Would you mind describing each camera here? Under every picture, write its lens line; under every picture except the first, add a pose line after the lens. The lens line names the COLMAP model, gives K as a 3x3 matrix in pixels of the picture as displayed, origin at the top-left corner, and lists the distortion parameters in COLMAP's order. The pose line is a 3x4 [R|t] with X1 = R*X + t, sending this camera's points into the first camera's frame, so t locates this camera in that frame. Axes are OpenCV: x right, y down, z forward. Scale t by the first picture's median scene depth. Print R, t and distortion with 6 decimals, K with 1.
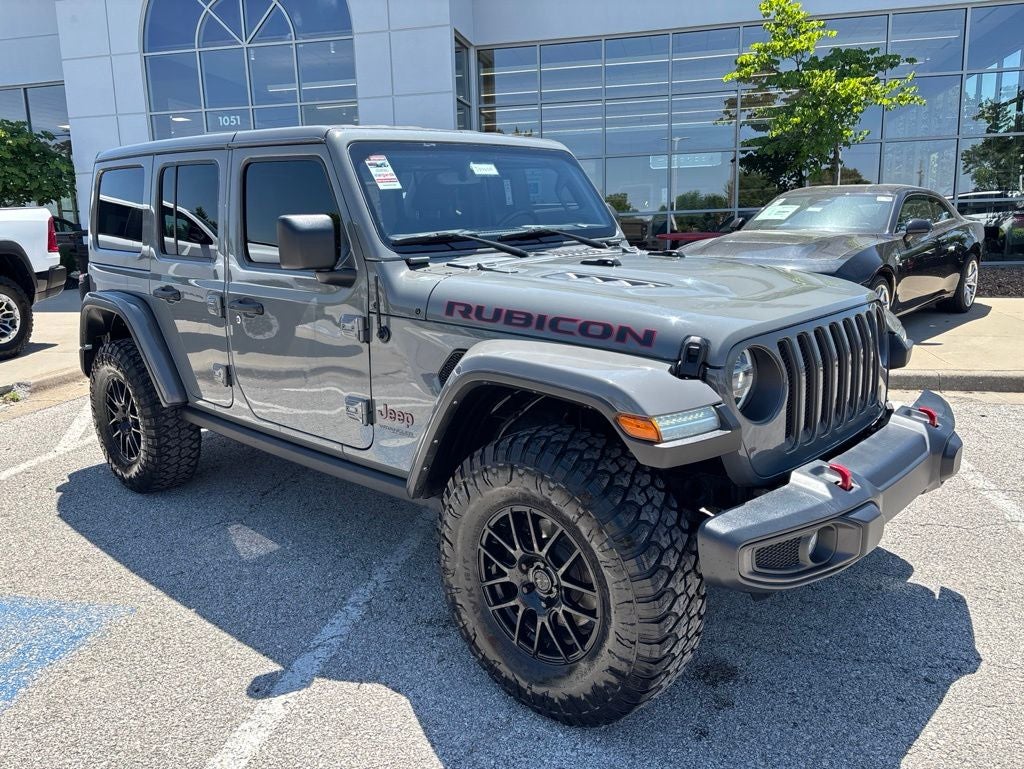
lens RADIAL K [[777.2, 0, 508.2], [0, 777.2, 384.9], [0, 0, 1]] dist [0.049459, -0.061432]
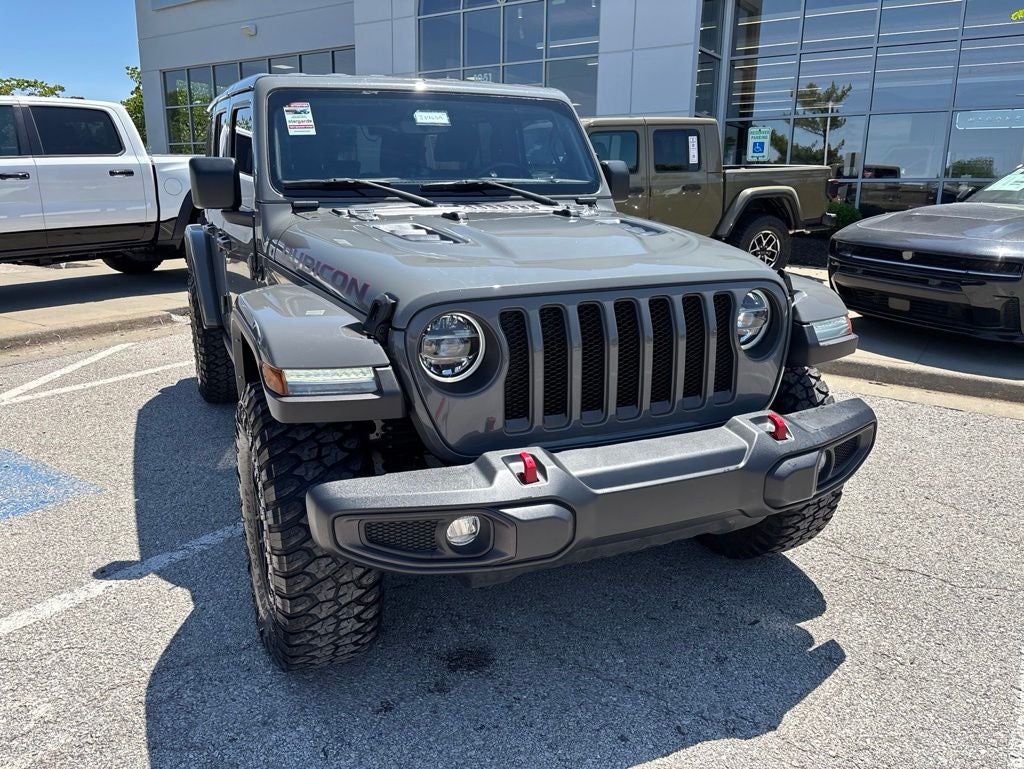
lens RADIAL K [[777.2, 0, 507.0], [0, 777.2, 382.8], [0, 0, 1]] dist [0.049459, -0.061432]
pose [[0.923396, 0.129109, -0.361485, 0.509767], [-0.112764, 0.991424, 0.066050, -0.023924], [0.366913, -0.020228, 0.930035, 0.126440]]
